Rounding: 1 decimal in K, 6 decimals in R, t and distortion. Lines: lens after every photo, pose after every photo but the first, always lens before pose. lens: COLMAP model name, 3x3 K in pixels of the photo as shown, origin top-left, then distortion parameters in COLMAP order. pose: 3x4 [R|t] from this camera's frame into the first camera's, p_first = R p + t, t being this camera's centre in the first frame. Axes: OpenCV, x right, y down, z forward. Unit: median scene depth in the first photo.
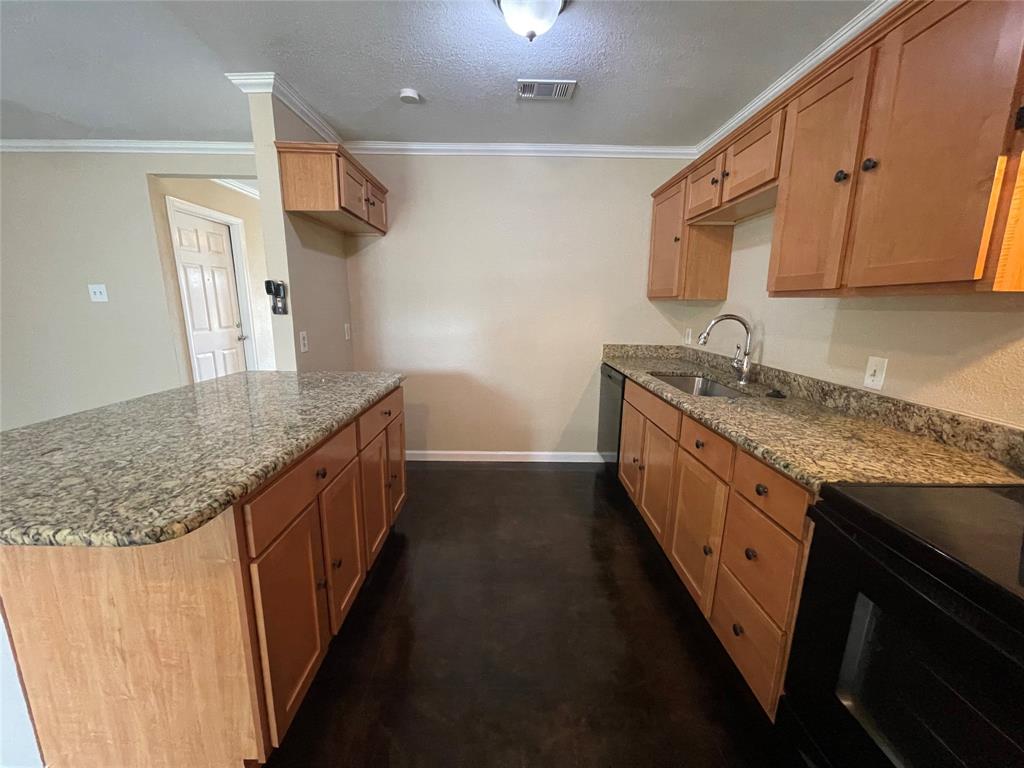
lens RADIAL K [[415.1, 0, 507.3], [0, 415.1, 387.0], [0, 0, 1]] dist [0.000717, -0.000320]
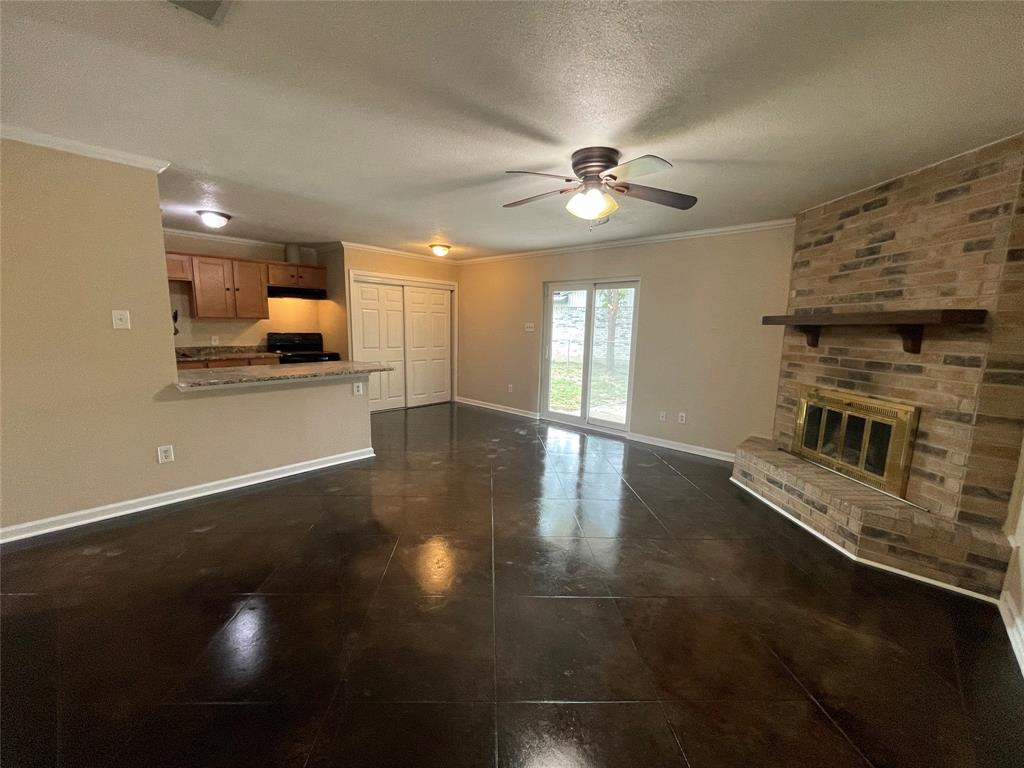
lens RADIAL K [[414.3, 0, 506.6], [0, 414.3, 389.9], [0, 0, 1]] dist [-0.001004, -0.000534]
pose [[-0.728953, -0.133619, 0.671397, -3.148806], [0.111318, 0.944575, 0.308846, -0.426221], [-0.675453, 0.299873, -0.673677, 1.745905]]
